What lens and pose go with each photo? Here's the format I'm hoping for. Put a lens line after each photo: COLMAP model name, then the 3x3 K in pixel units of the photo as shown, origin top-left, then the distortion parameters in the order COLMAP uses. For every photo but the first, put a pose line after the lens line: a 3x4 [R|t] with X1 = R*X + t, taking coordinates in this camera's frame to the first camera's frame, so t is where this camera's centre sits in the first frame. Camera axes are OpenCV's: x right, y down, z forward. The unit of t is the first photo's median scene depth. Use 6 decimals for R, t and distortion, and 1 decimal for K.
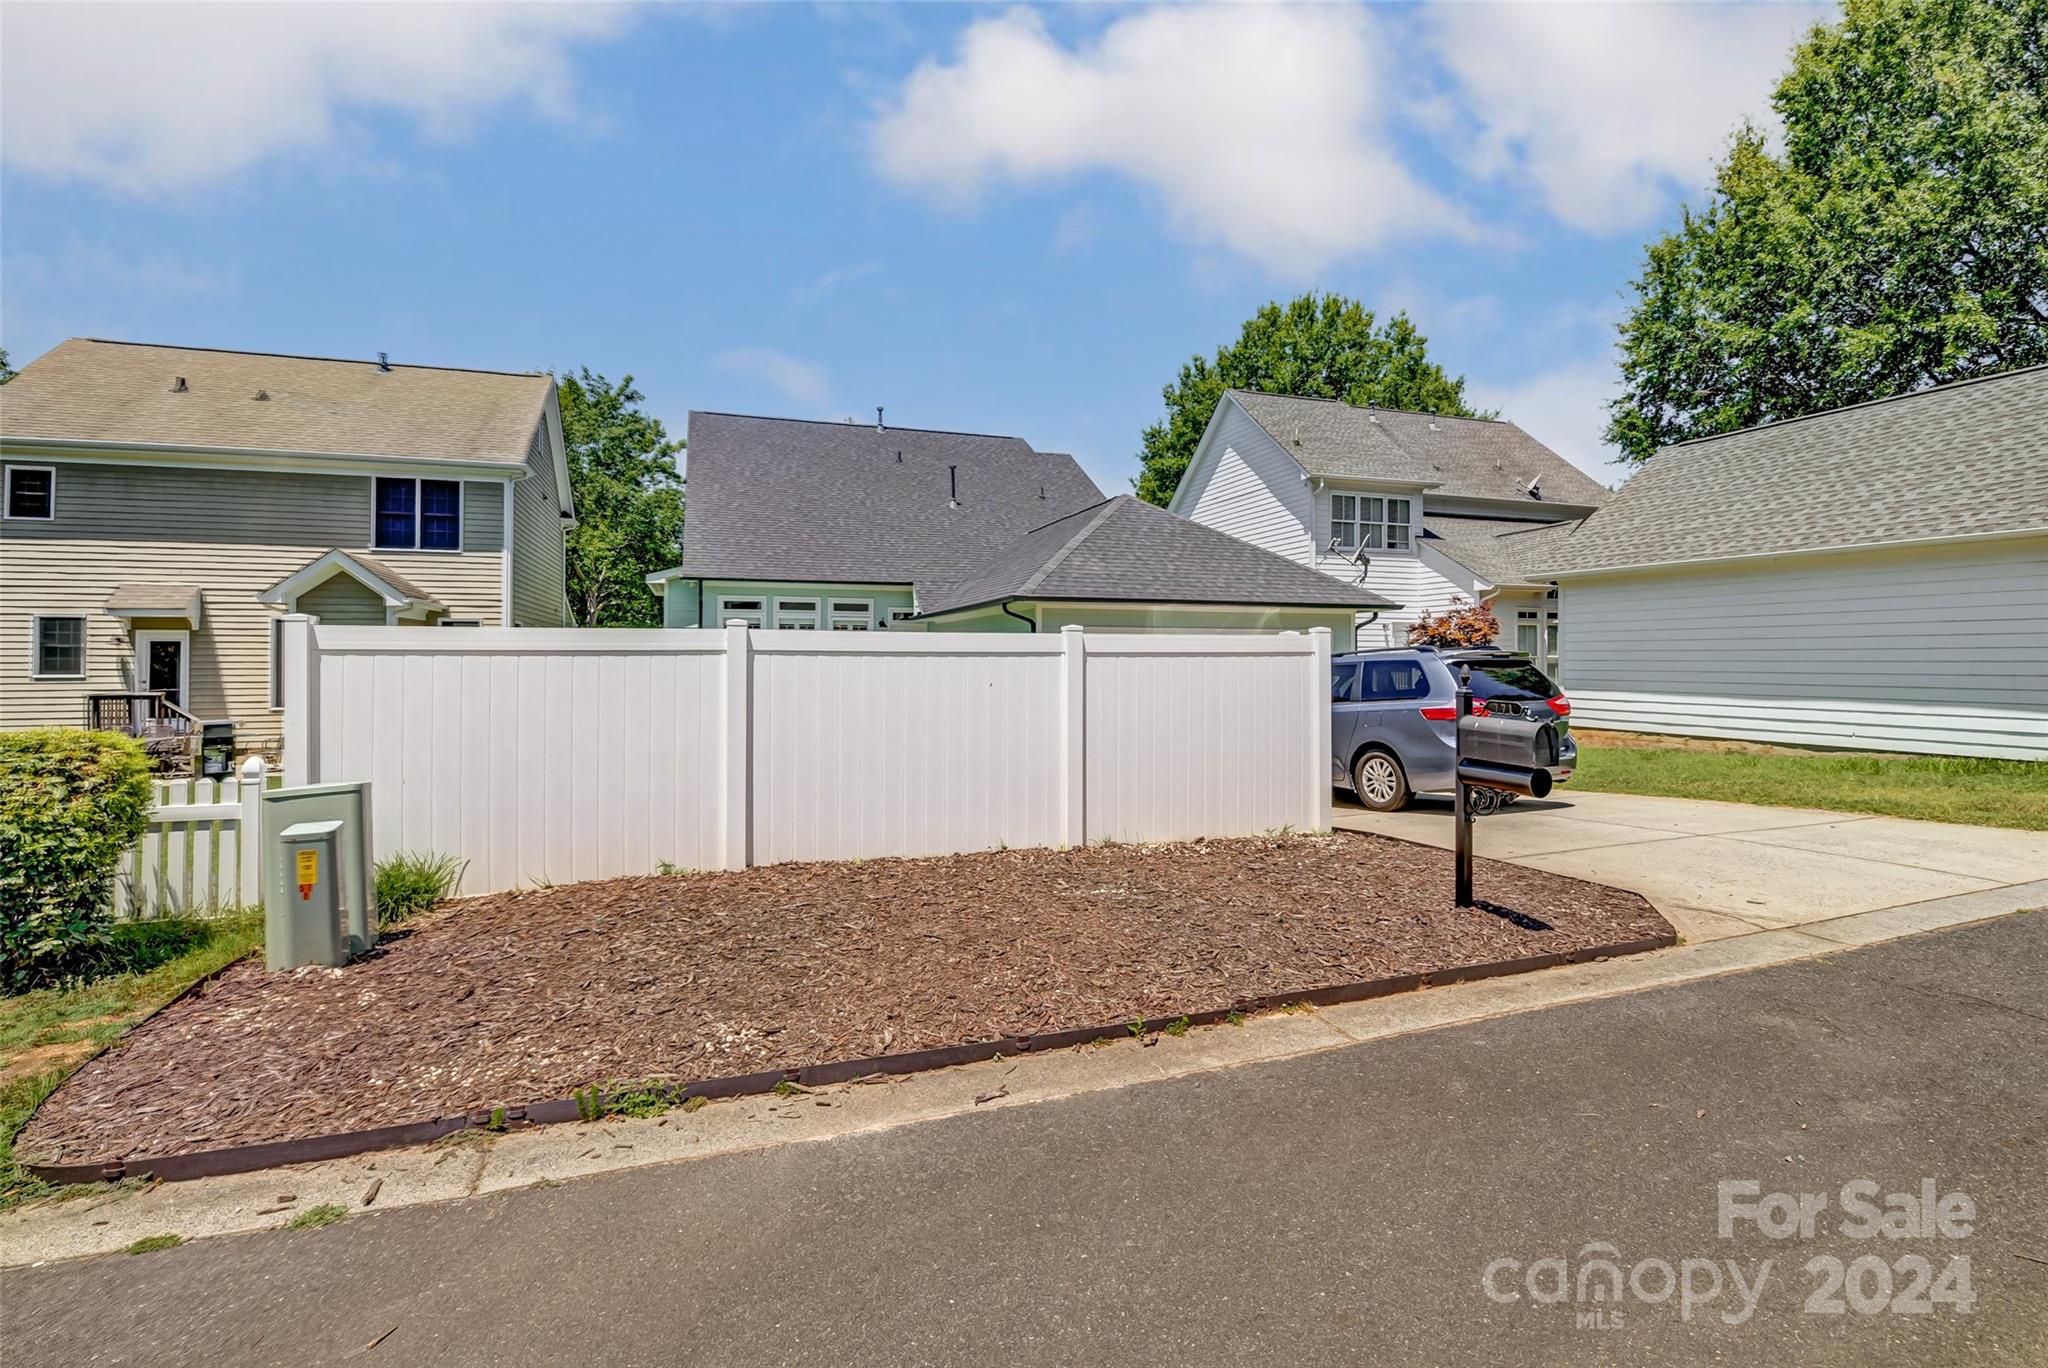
lens RADIAL K [[888.5, 0, 1018.9], [0, 888.5, 669.8], [0, 0, 1]] dist [0.000987, 0.000089]
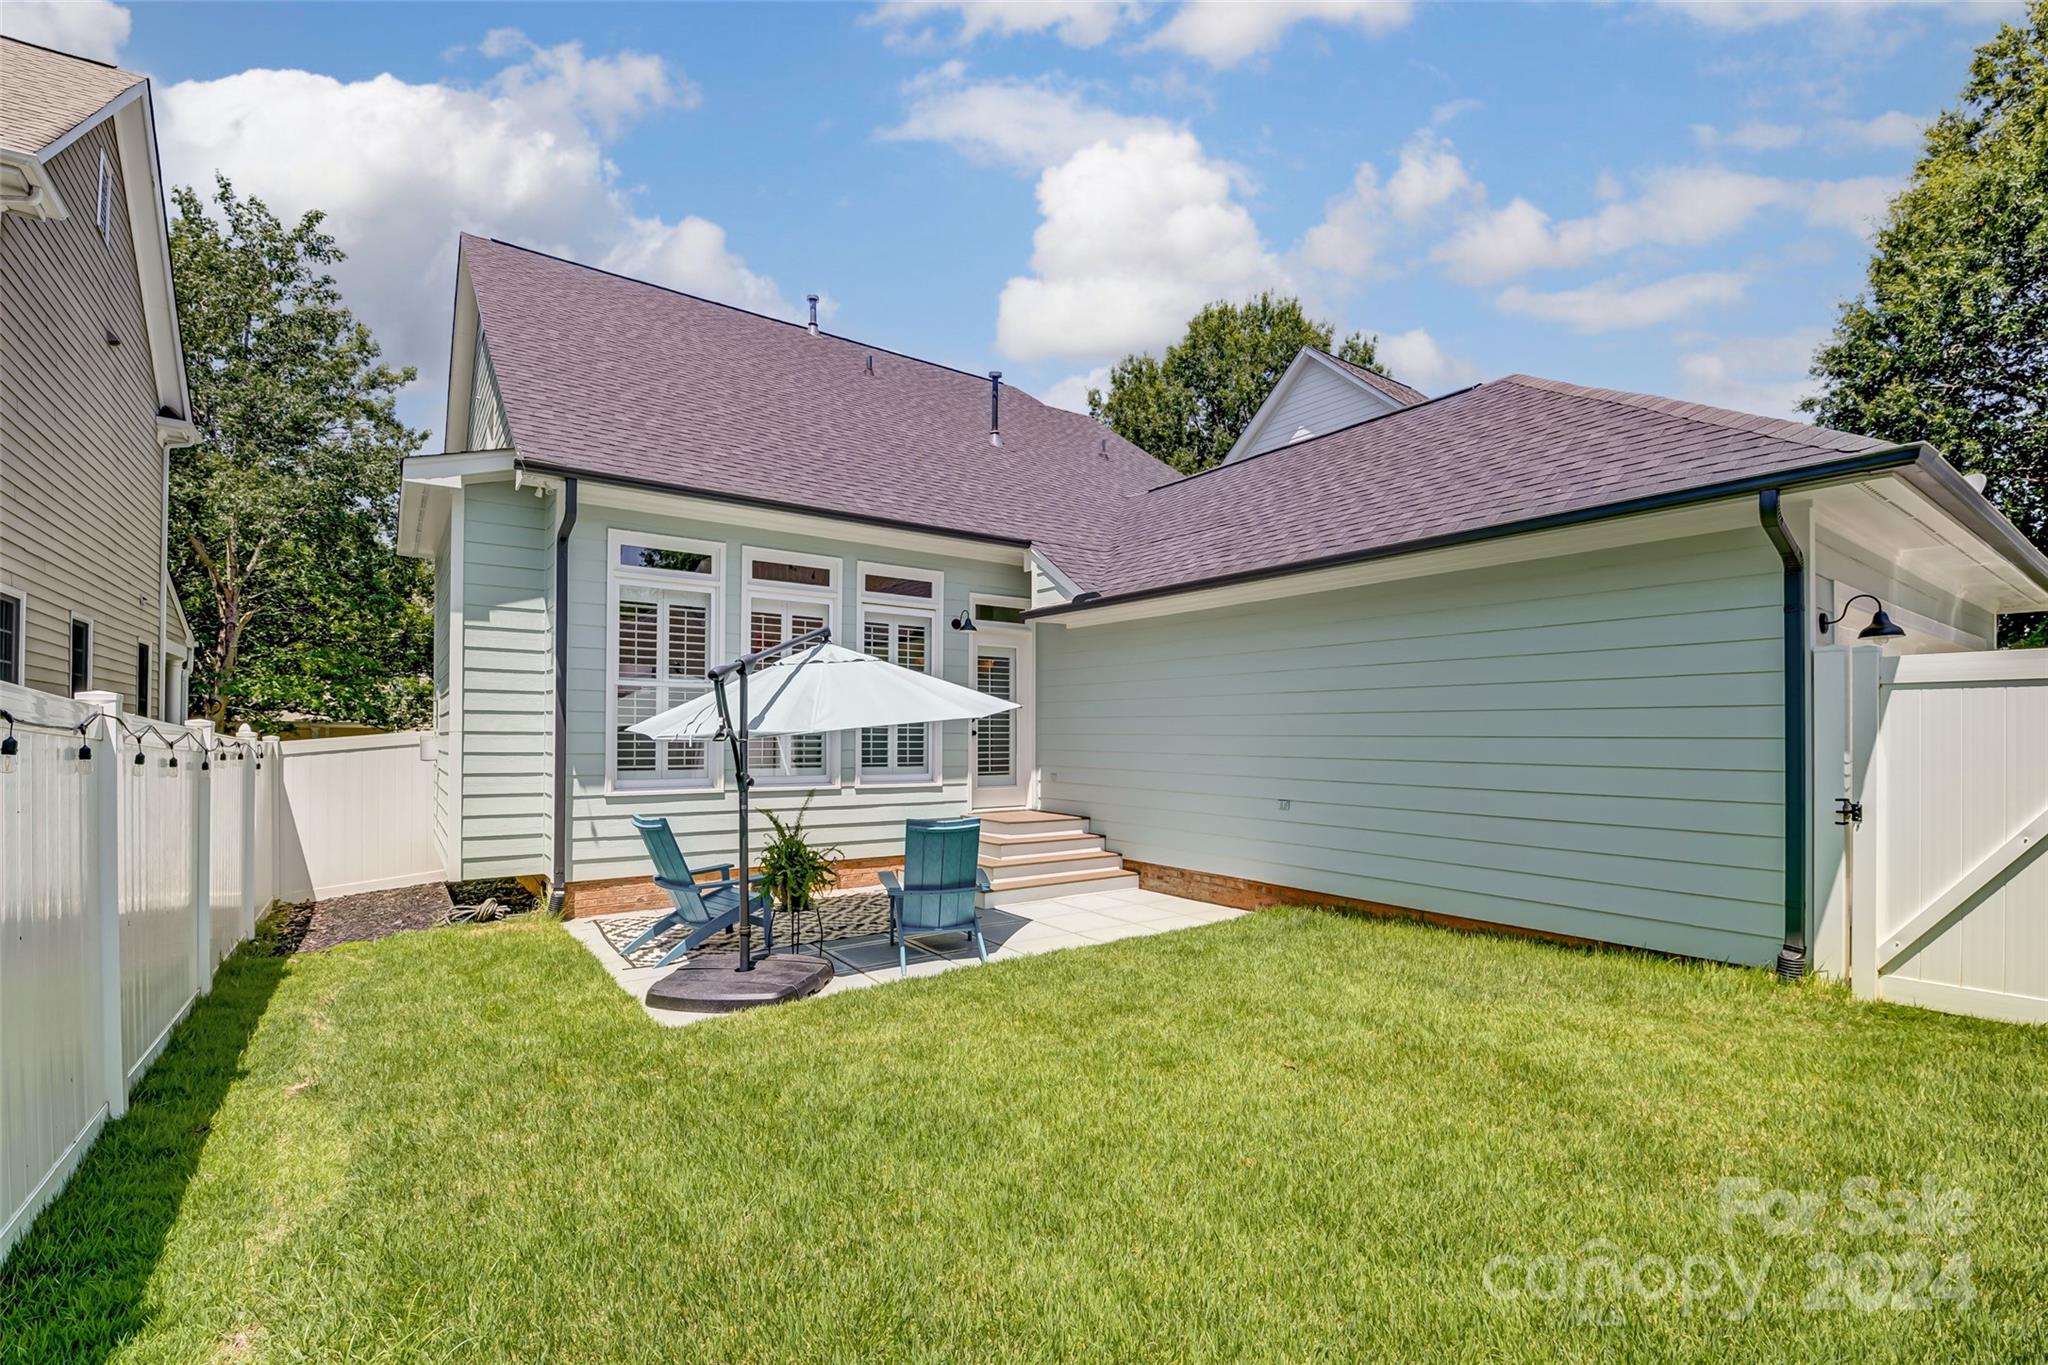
lens RADIAL K [[875.7, 0, 1030.4], [0, 875.7, 731.4], [0, 0, 1]] dist [0.001319, 0.000207]
pose [[0.957653, 0.007493, 0.287827, -0.183882], [-0.005235, 0.999949, -0.008611, 0.007890], [-0.287877, 0.006739, 0.957644, 0.382993]]
